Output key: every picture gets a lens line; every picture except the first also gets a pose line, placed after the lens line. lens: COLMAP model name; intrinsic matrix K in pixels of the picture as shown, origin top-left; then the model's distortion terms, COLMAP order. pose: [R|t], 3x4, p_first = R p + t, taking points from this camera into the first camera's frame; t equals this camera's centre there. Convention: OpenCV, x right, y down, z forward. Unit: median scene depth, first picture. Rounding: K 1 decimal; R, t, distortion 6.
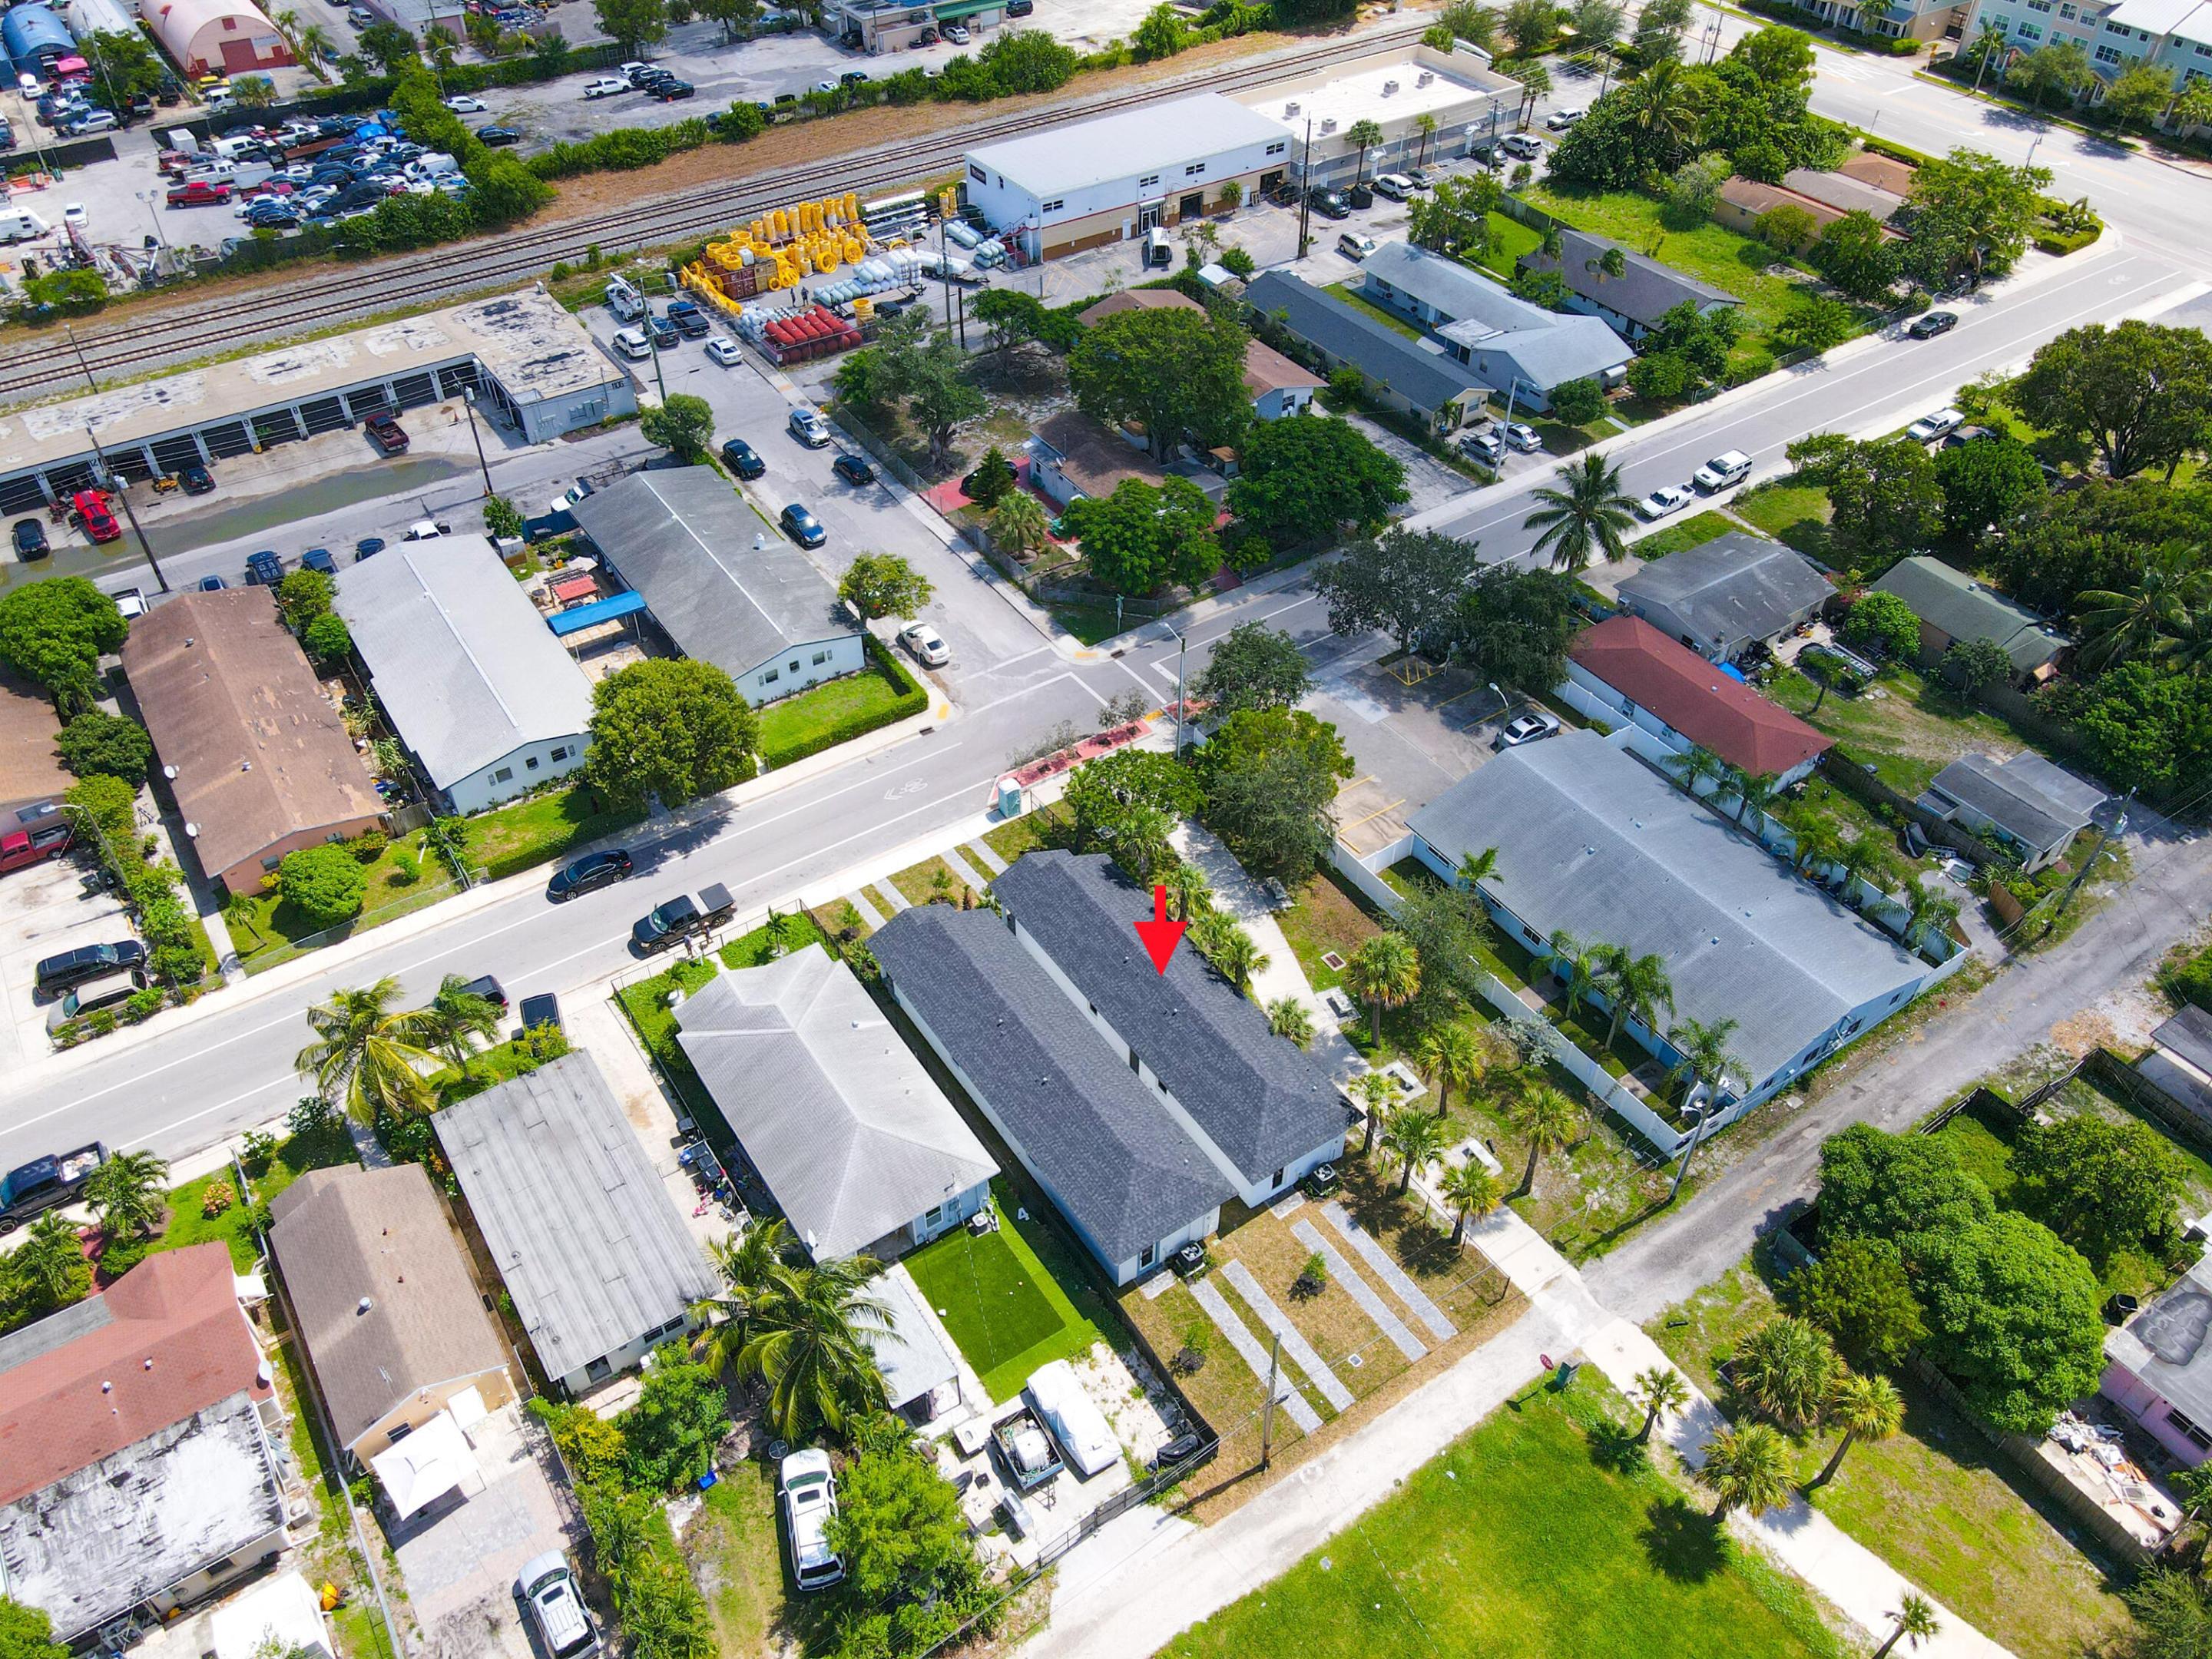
lens RADIAL K [[1627.5, 0, 1103.1], [0, 1627.5, 825.2], [0, 0, 1]] dist [0.001412, 0.023269]
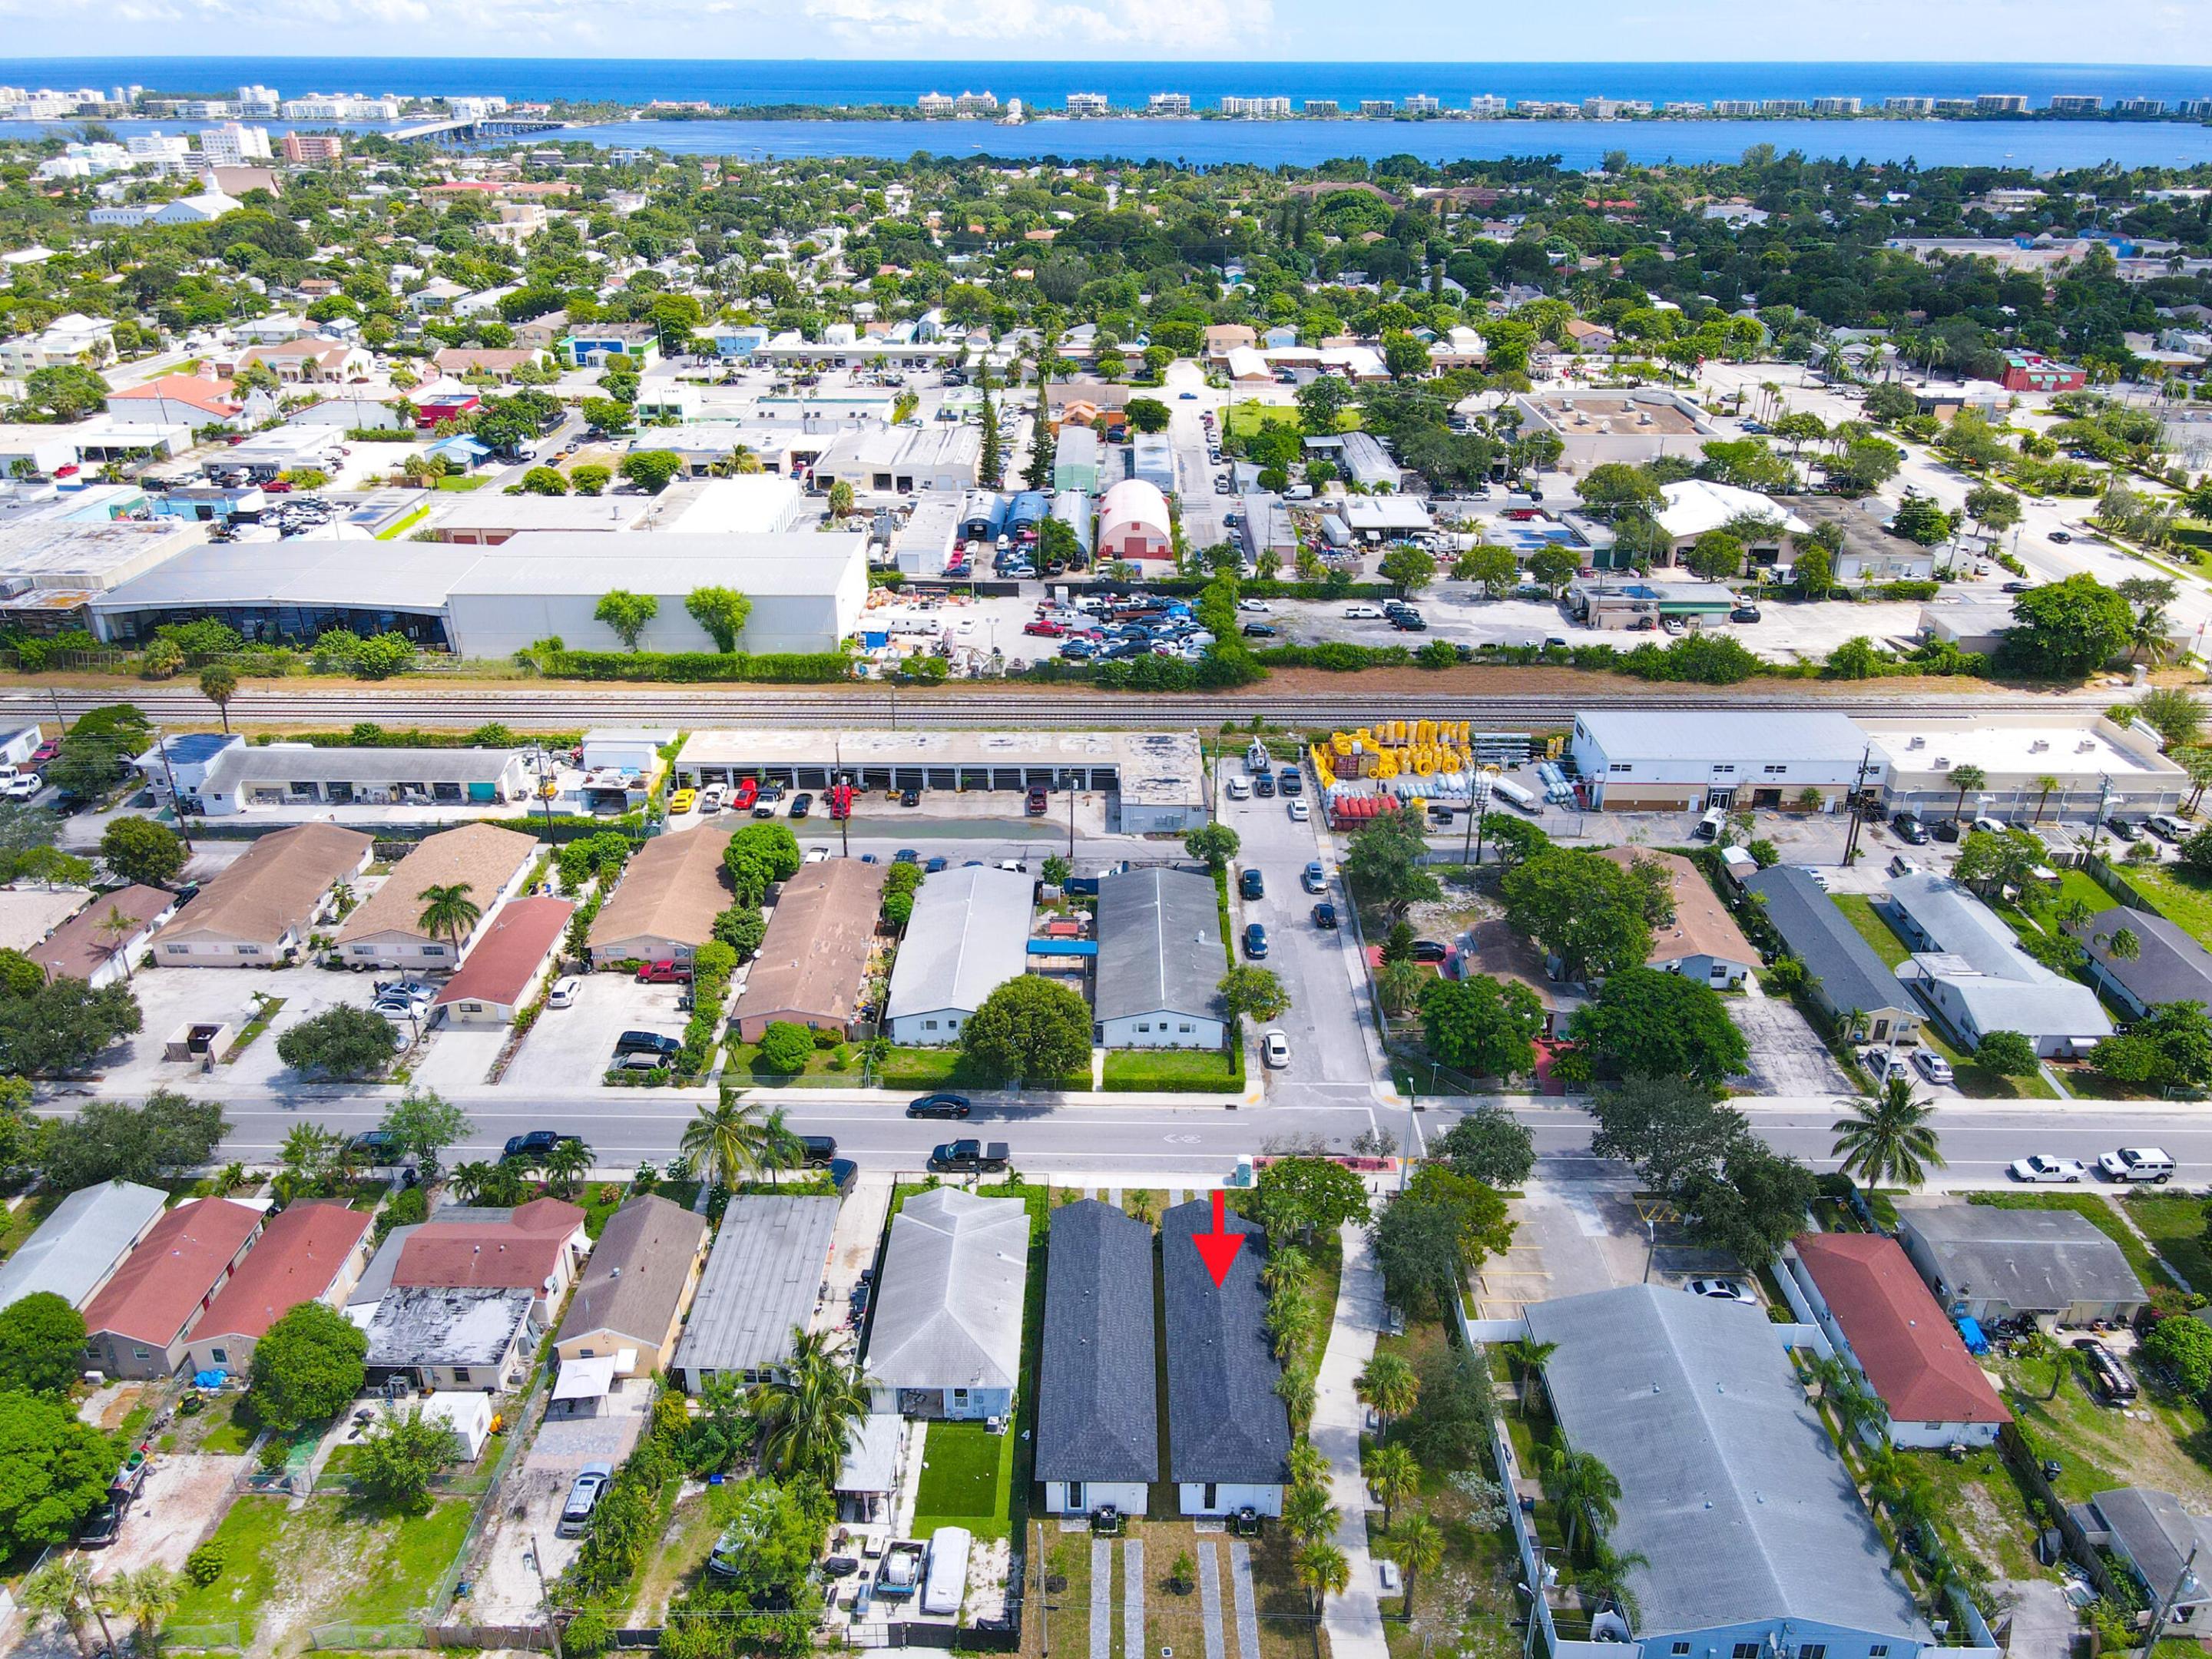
lens RADIAL K [[1627.5, 0, 1103.1], [0, 1627.5, 825.2], [0, 0, 1]] dist [0.001412, 0.023269]
pose [[0.823493, 0.243450, -0.512436, 0.395670], [-0.383645, 0.904376, -0.186871, 0.017144], [0.417941, 0.350481, 0.838146, -0.151942]]
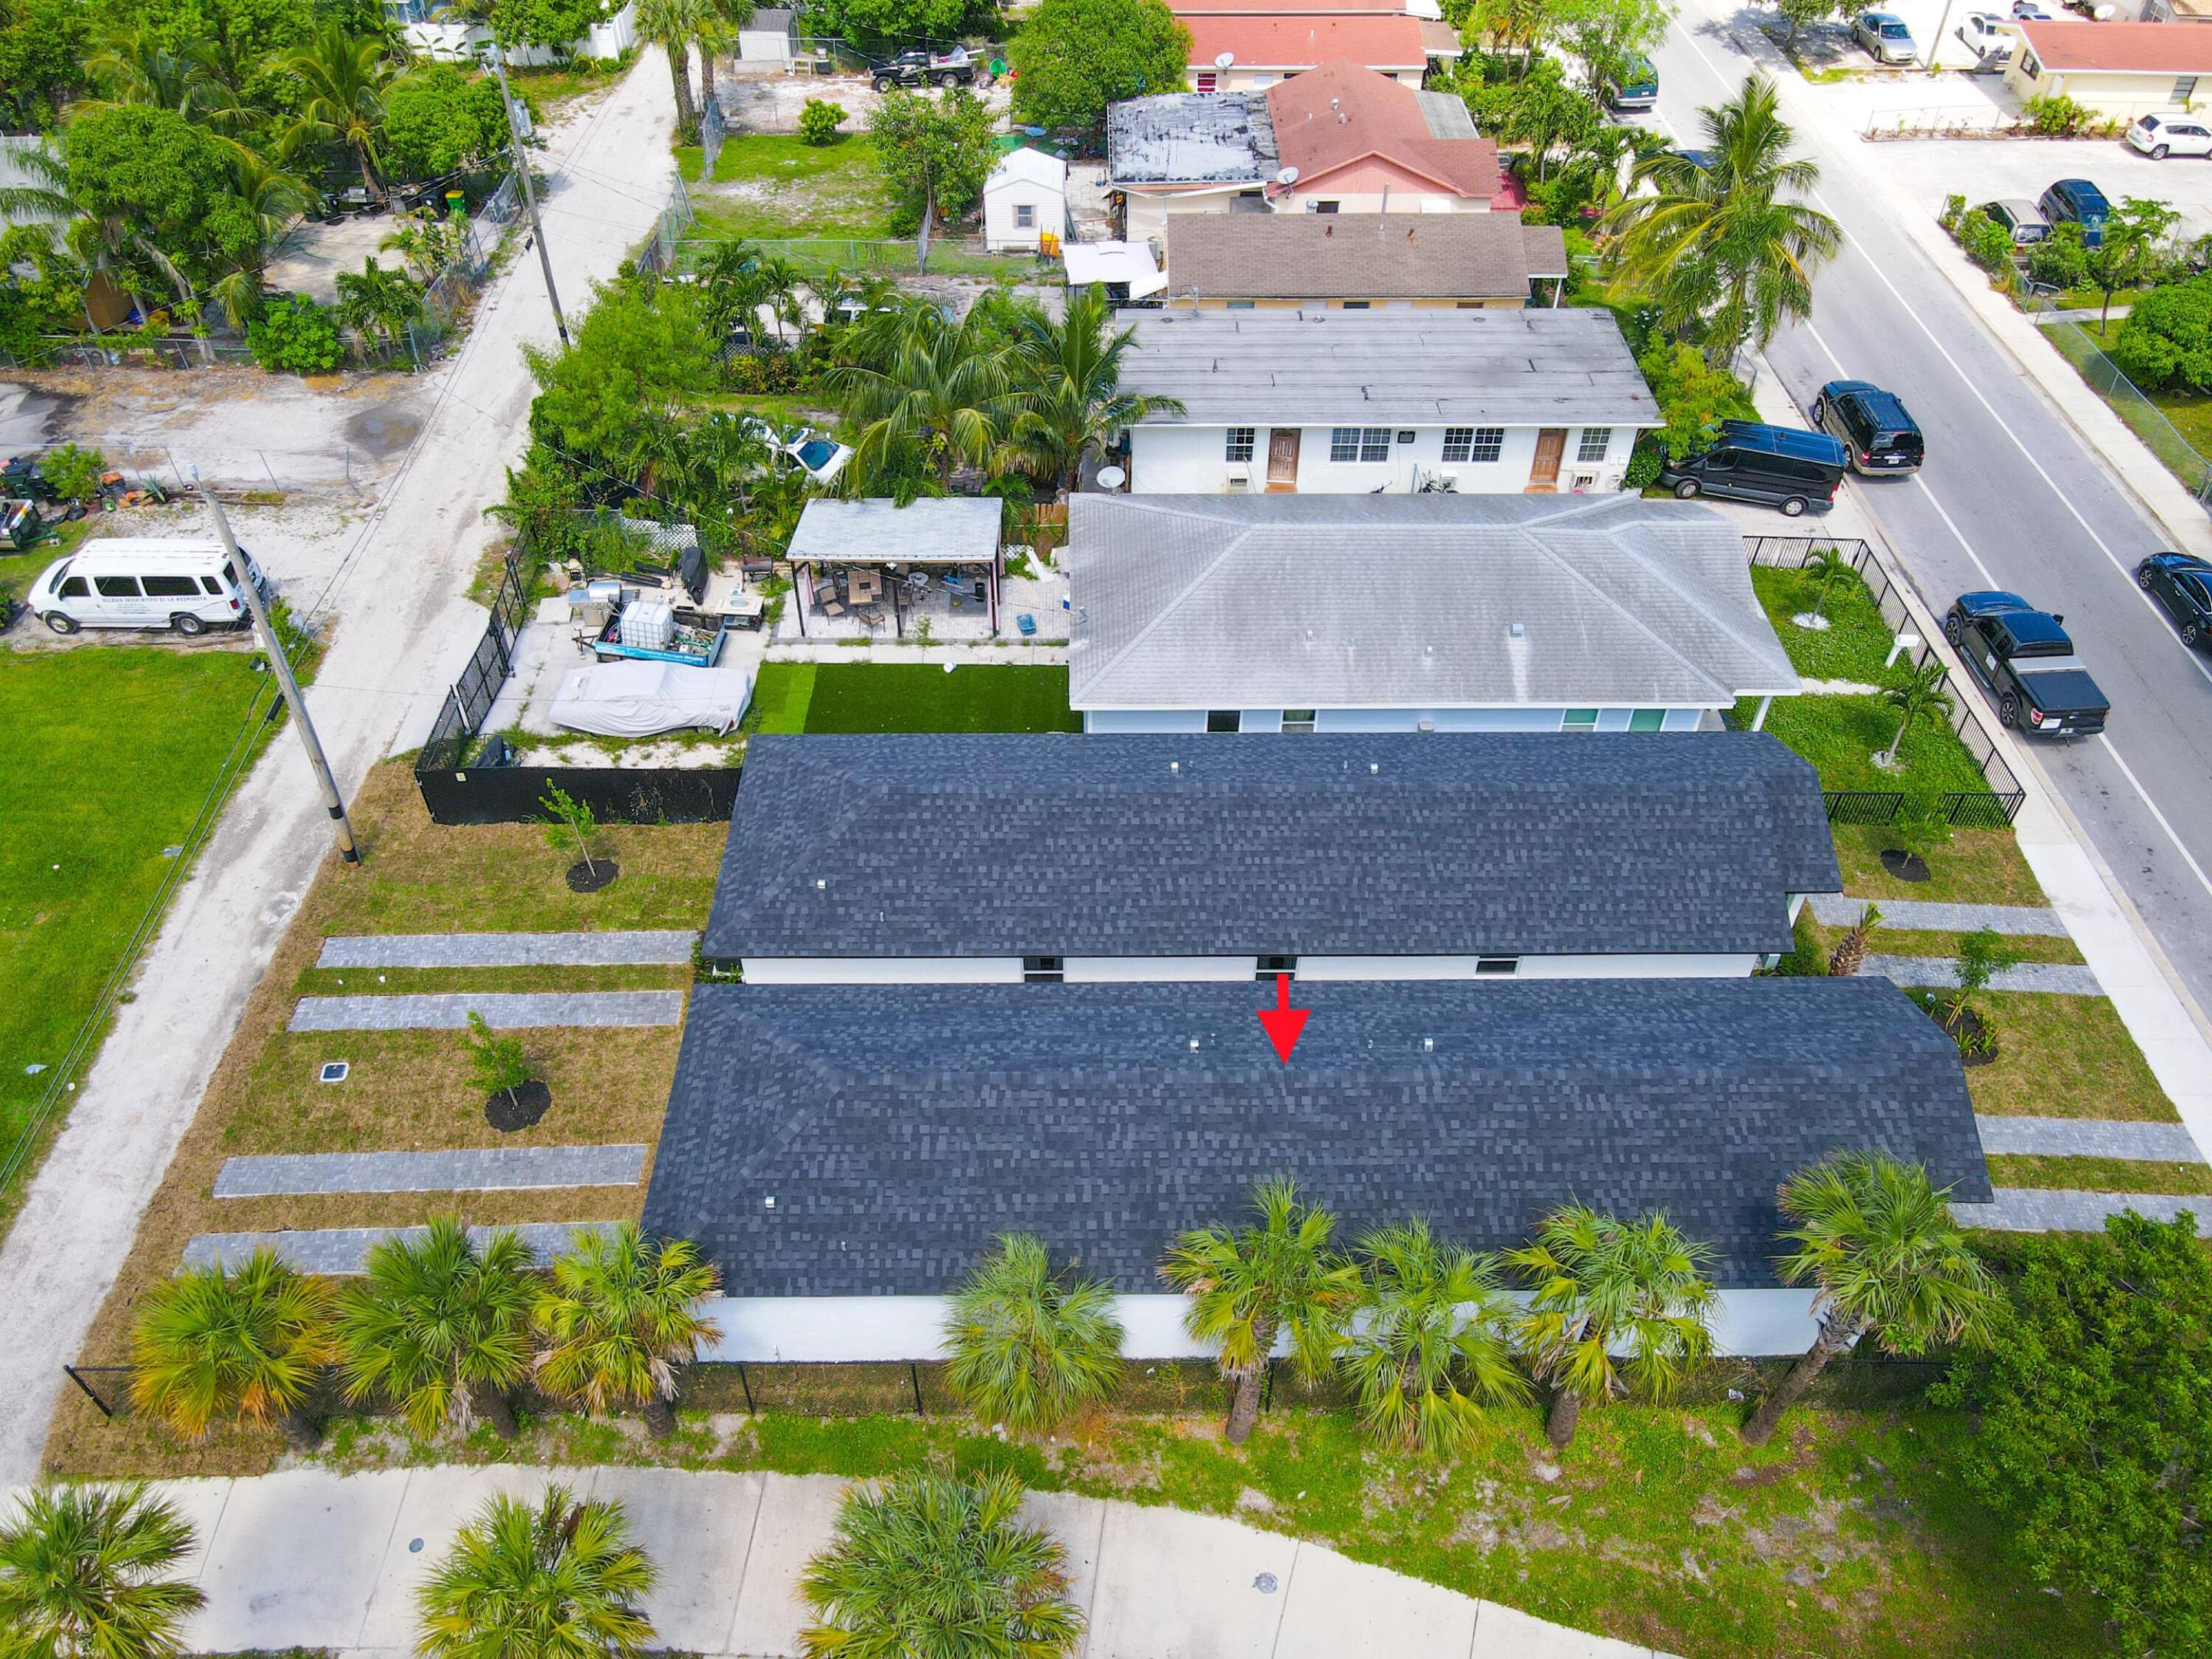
lens RADIAL K [[1627.5, 0, 1103.1], [0, 1627.5, 825.2], [0, 0, 1]] dist [0.001412, 0.023269]
pose [[-0.548800, 0.568762, -0.612640, 0.194287], [-0.569968, 0.281522, 0.771934, -0.130891], [0.611518, 0.772823, 0.169677, 0.686976]]
